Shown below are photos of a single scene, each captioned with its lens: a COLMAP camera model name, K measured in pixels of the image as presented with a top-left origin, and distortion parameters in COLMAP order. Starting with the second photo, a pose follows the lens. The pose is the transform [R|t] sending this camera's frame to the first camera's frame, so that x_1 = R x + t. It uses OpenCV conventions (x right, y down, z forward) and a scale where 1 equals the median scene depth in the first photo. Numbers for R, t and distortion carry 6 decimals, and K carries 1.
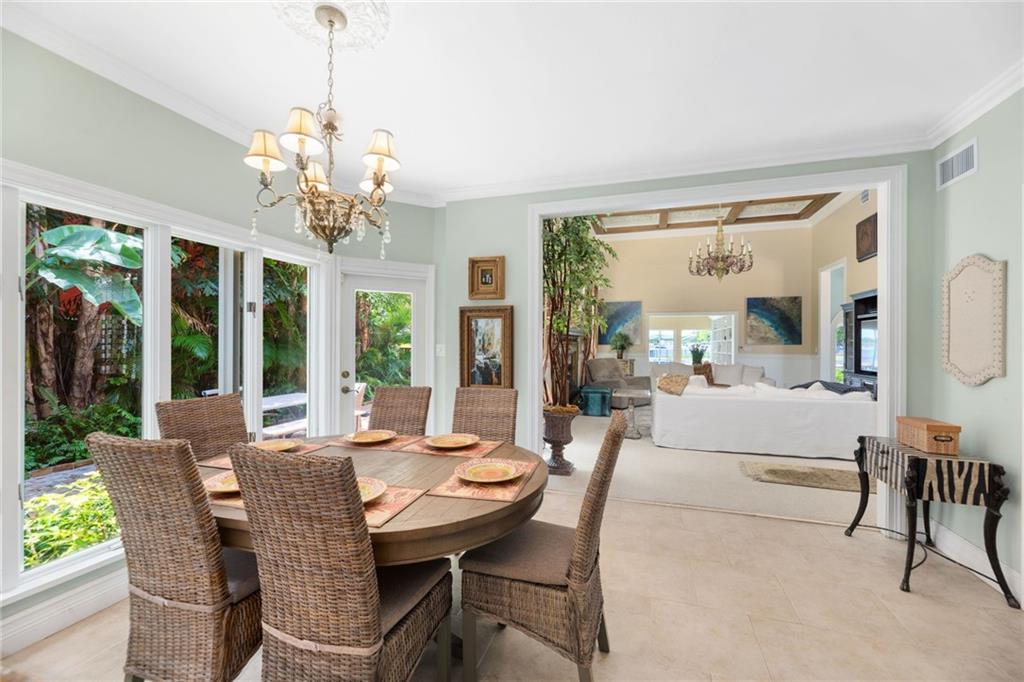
lens RADIAL K [[422.7, 0, 513.9], [0, 422.7, 342.3], [0, 0, 1]] dist [0.002692, 0.000853]
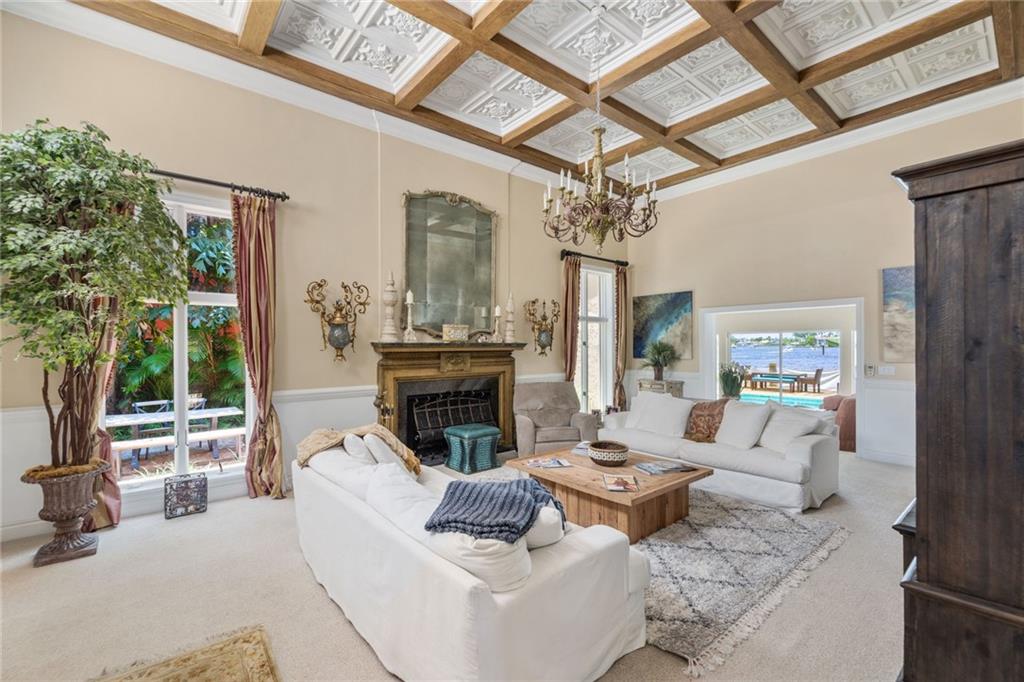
lens RADIAL K [[444.9, 0, 504.7], [0, 444.9, 343.9], [0, 0, 1]] dist [0.001720, -0.000058]
pose [[0.842255, -0.011618, -0.538953, 0.627724], [0.009995, 0.999932, -0.005936, -0.023799], [0.538986, -0.000388, 0.842315, 0.421479]]
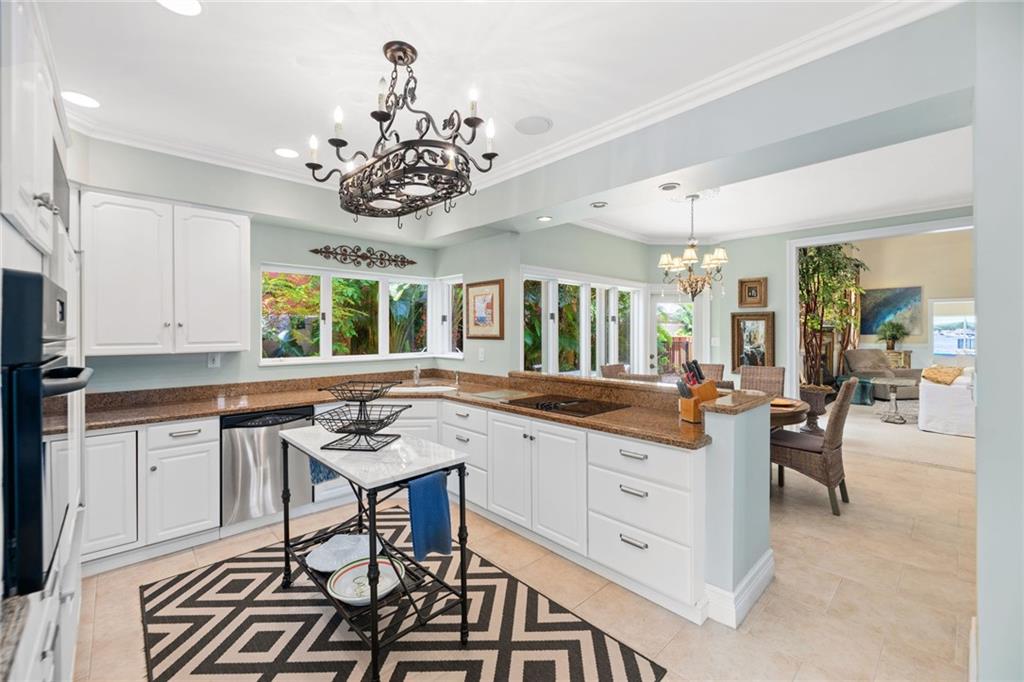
lens RADIAL K [[422.7, 0, 512.7], [0, 422.7, 330.3], [0, 0, 1]] dist [0.002692, 0.000853]
pose [[0.876180, -0.003628, -0.481971, -0.041096], [0.004784, 0.999988, 0.001169, -0.013561], [0.481961, -0.003329, 0.876186, -0.320704]]
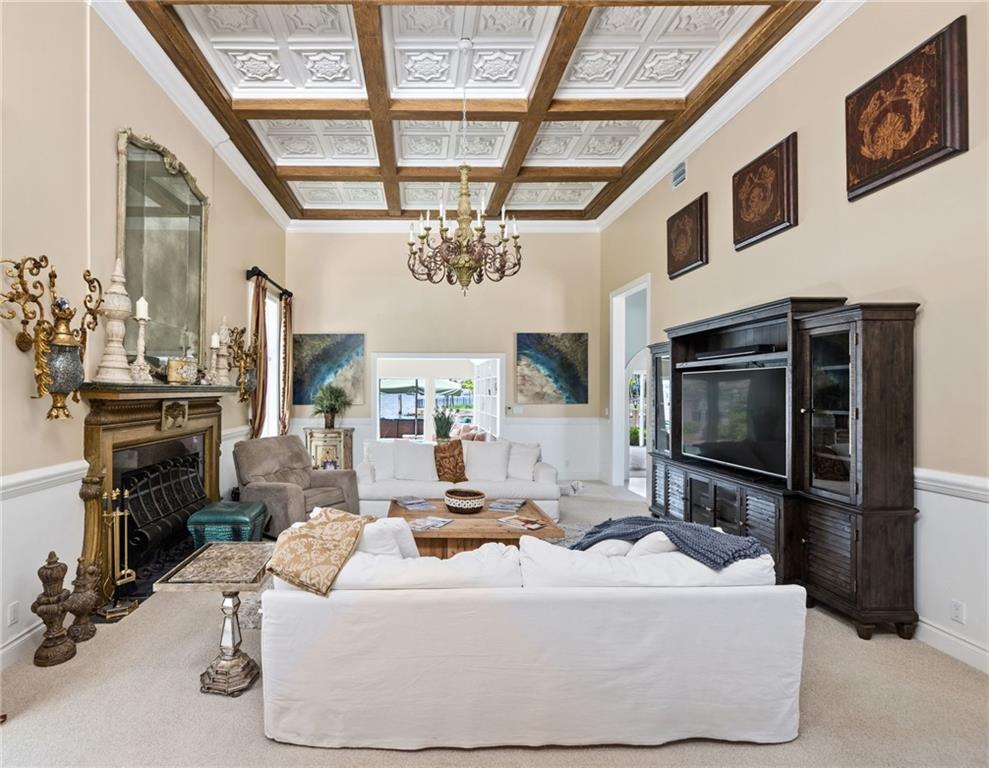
lens RADIAL K [[517.8, 0, 427.8], [0, 517.8, 388.7], [0, 0, 1]] dist [-0.002678, 0.000184]
pose [[0.948366, -0.003045, 0.317164, 0.221835], [0.002798, 0.999995, 0.001234, -0.026715], [-0.317166, -0.000283, 0.948370, 0.379207]]
